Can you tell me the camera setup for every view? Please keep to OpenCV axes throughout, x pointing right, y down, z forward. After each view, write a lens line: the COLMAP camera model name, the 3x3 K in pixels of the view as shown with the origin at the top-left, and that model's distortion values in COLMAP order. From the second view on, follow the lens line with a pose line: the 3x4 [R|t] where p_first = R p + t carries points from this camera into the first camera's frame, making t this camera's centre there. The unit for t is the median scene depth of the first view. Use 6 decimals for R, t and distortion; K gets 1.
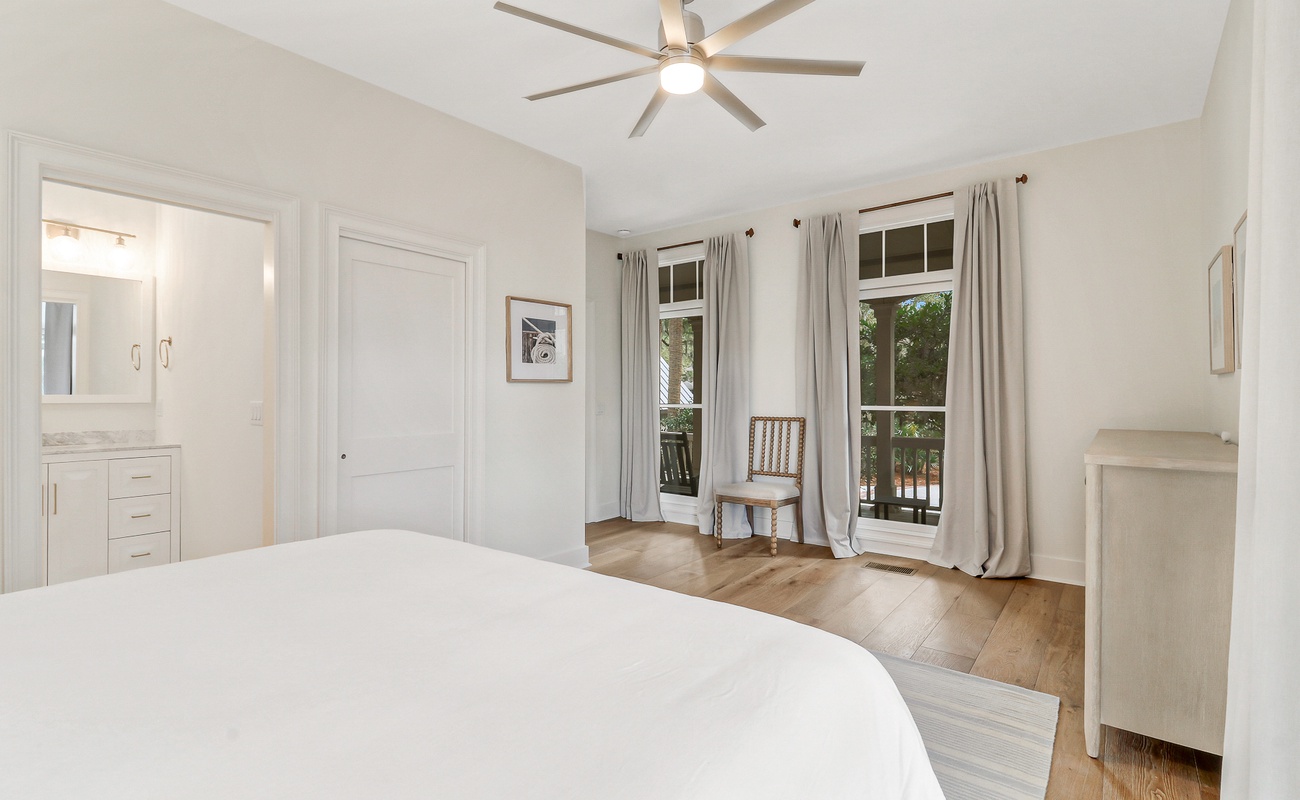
lens RADIAL K [[600.7, 0, 664.0], [0, 600.7, 396.7], [0, 0, 1]] dist [0.002473, -0.009739]
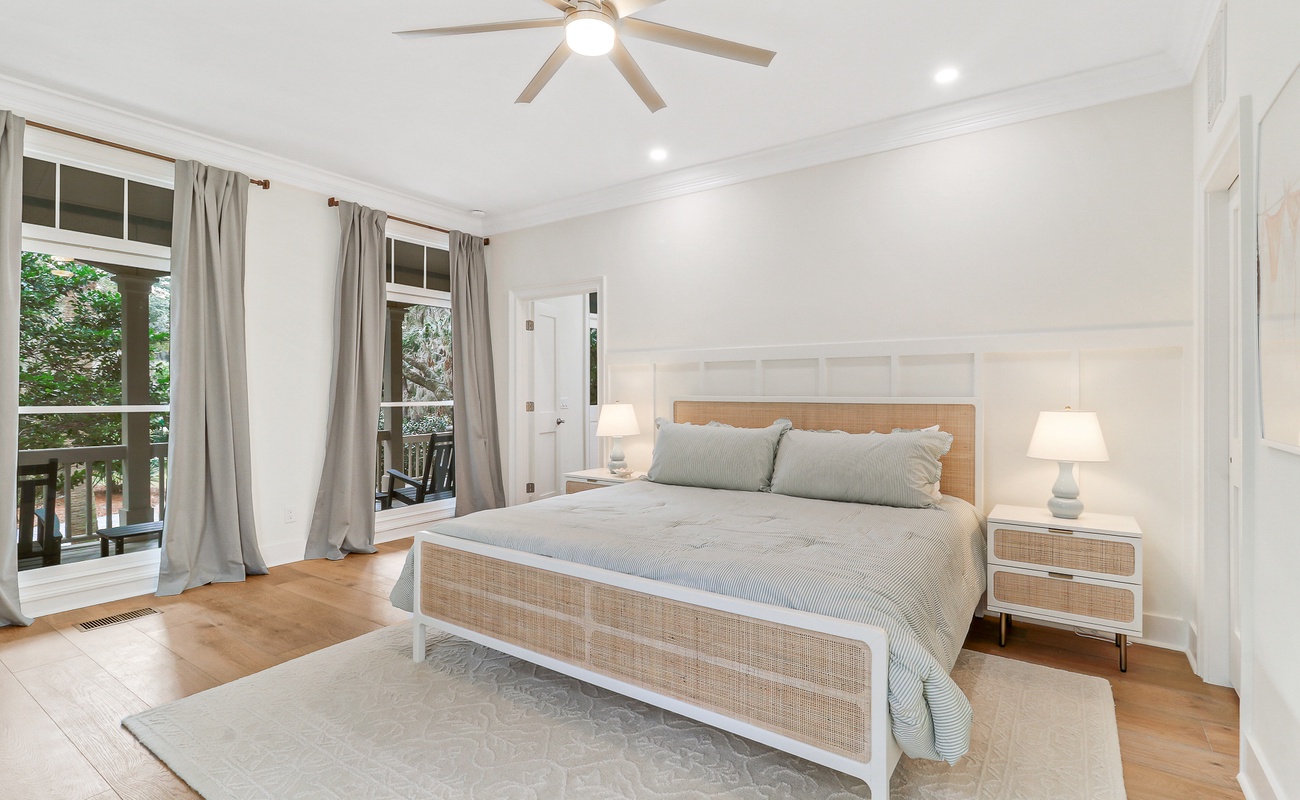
lens RADIAL K [[600.7, 0, 664.0], [0, 600.7, 396.7], [0, 0, 1]] dist [0.002473, -0.009739]
pose [[-0.085834, -0.010687, 0.996252, -0.585521], [0.001707, 0.999939, 0.010874, -0.004086], [-0.996308, 0.002634, -0.085811, 0.474813]]
